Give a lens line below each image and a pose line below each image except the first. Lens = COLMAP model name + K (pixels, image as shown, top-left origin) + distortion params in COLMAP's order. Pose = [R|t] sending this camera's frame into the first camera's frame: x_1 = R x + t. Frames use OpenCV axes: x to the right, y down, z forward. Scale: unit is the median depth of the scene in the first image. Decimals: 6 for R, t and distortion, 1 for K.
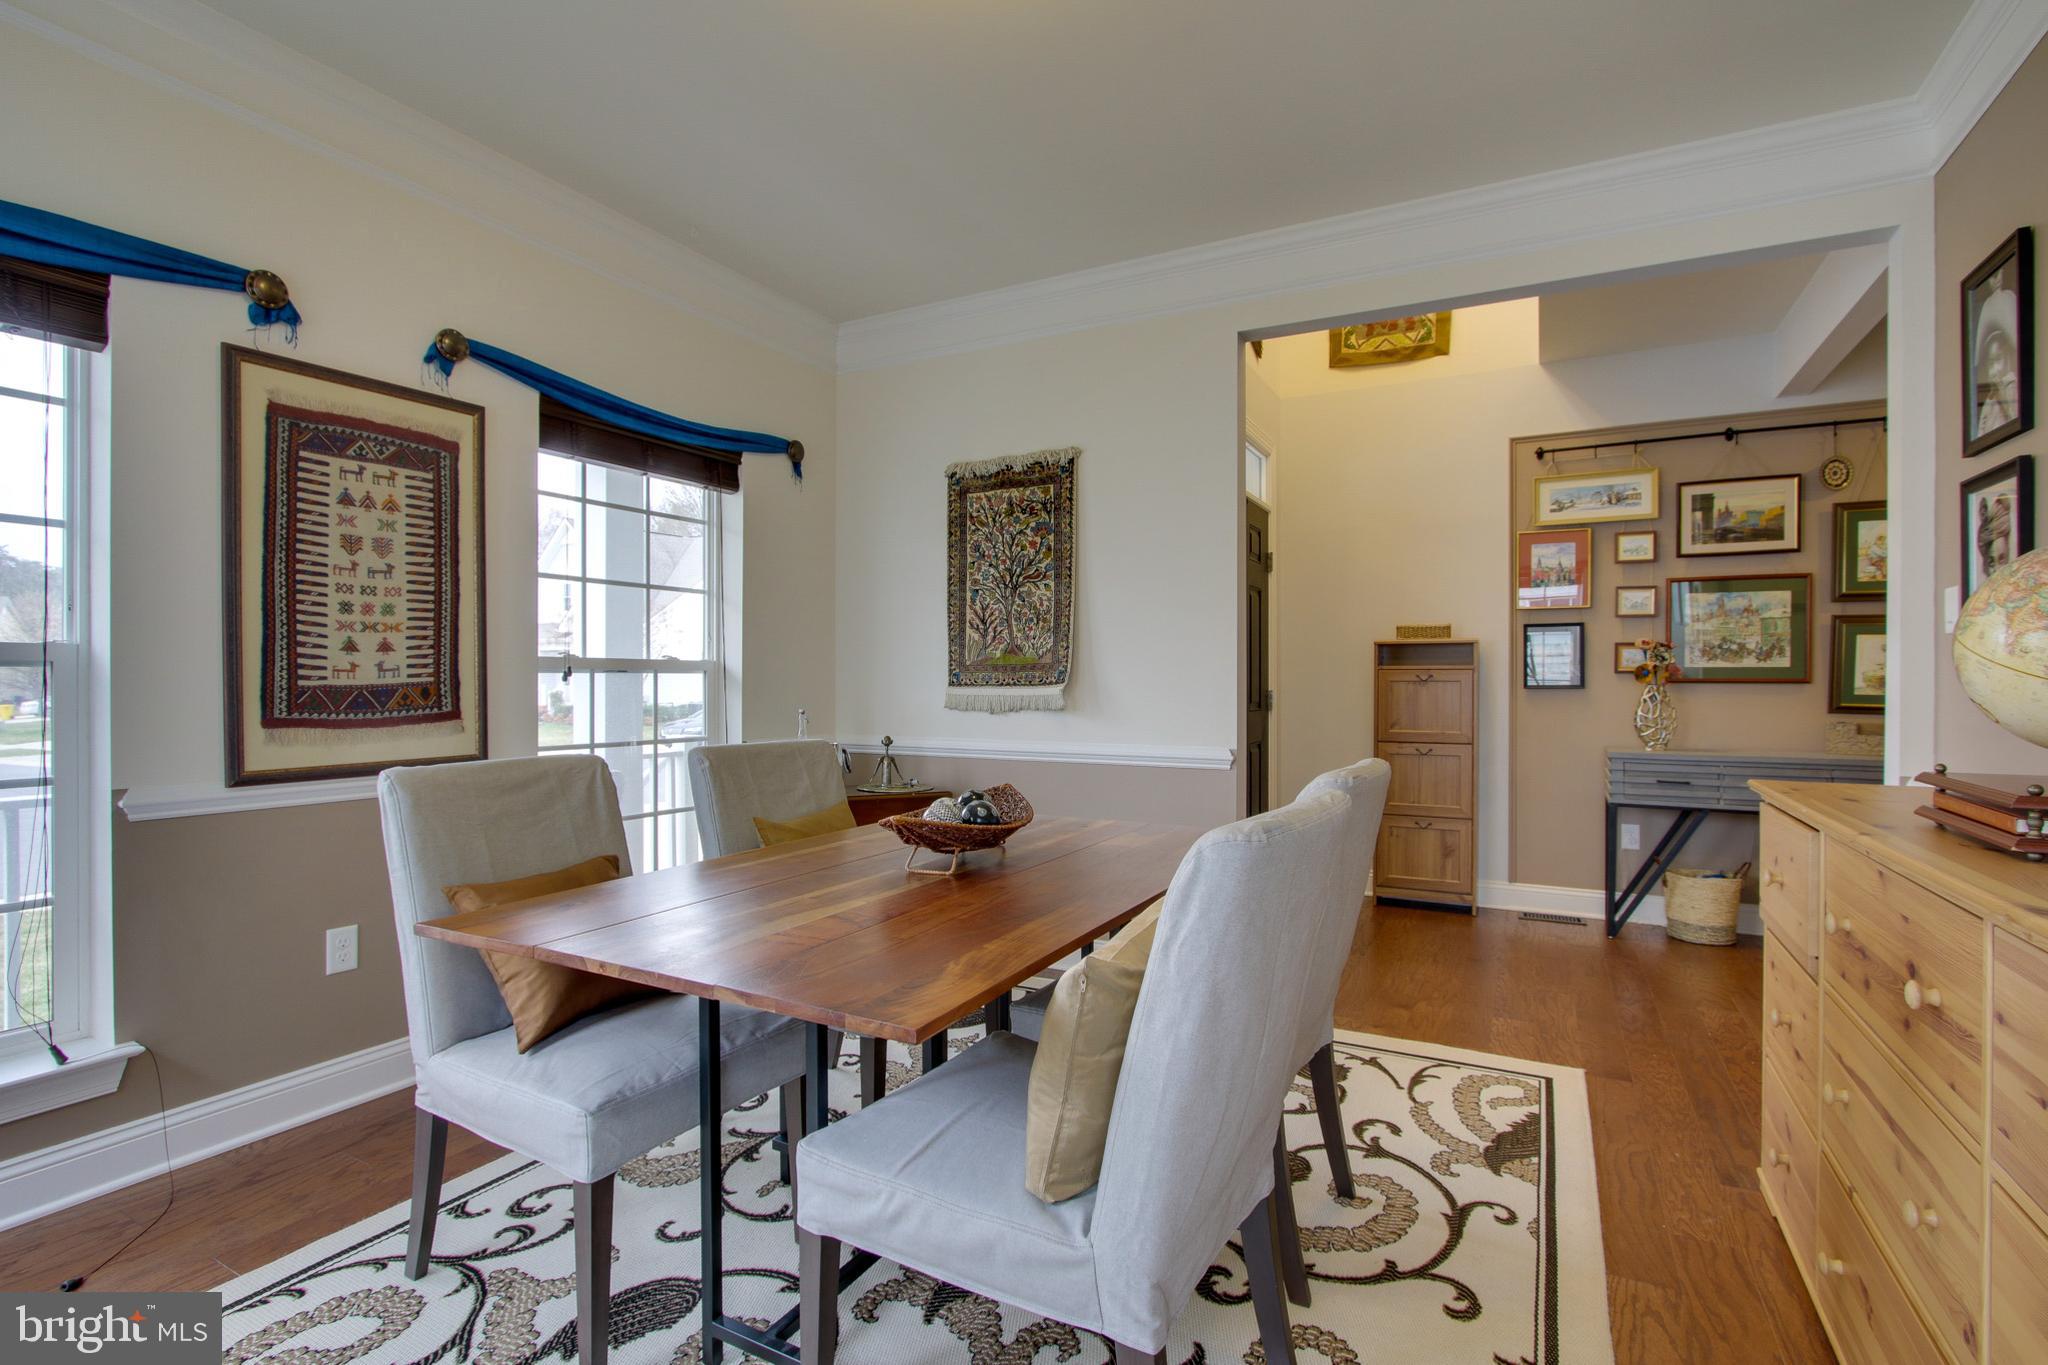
lens RADIAL K [[944.0, 0, 1043.5], [0, 944.0, 692.8], [0, 0, 1]] dist [-0.019223, 0.004718]
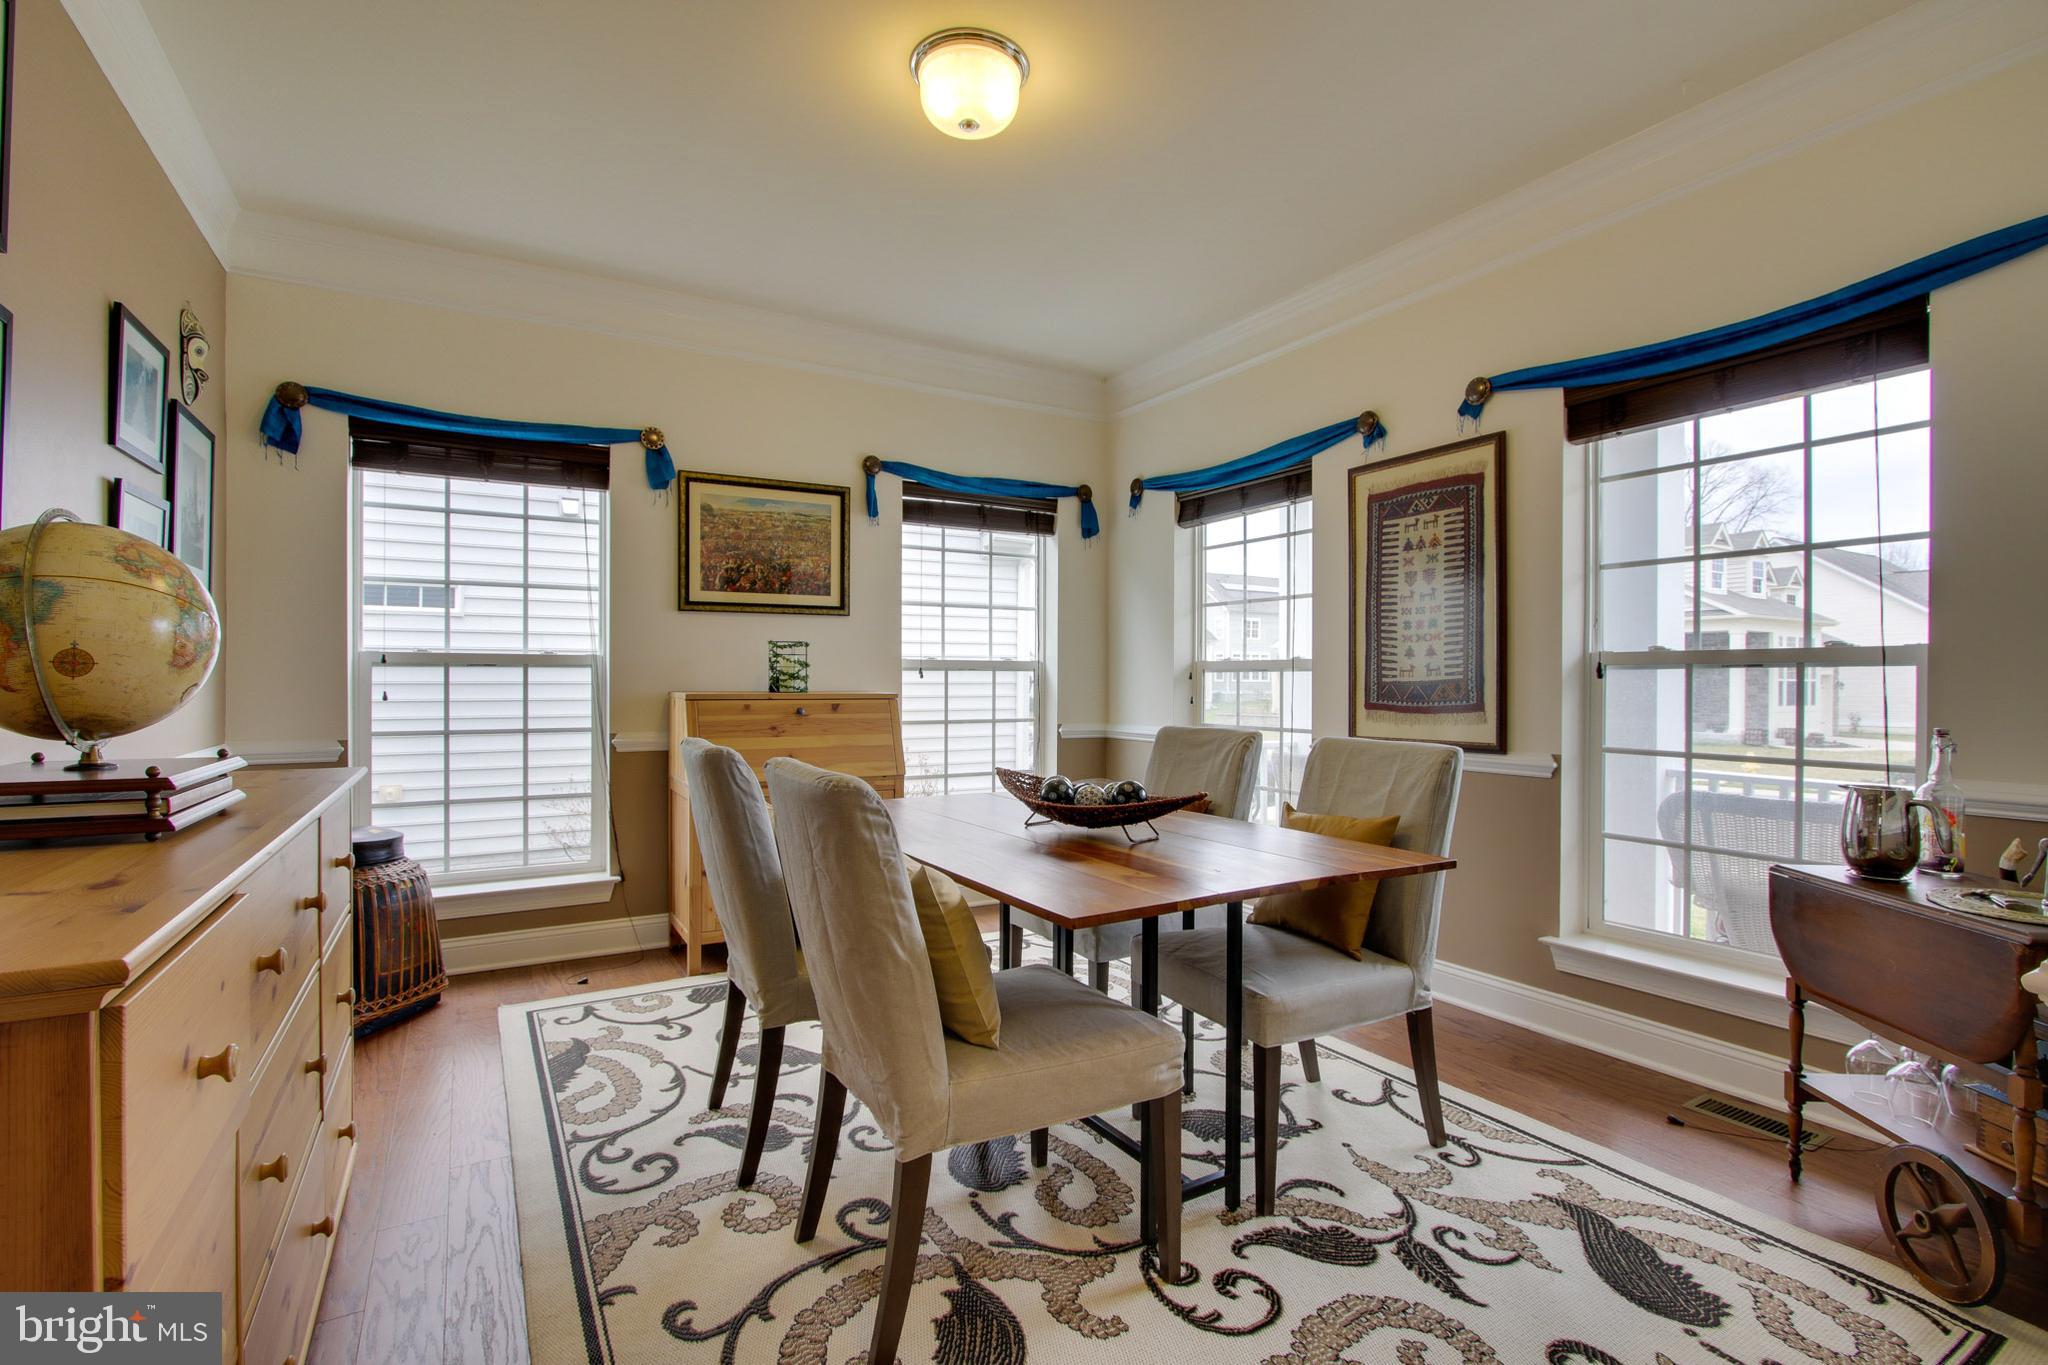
lens RADIAL K [[944.0, 0, 1039.8], [0, 944.0, 669.7], [0, 0, 1]] dist [-0.019223, 0.004718]
pose [[-0.509732, -0.007062, -0.860304, 0.719089], [-0.010528, 0.999943, -0.001970, -0.017037], [0.860269, 0.008053, -0.509777, 1.240248]]
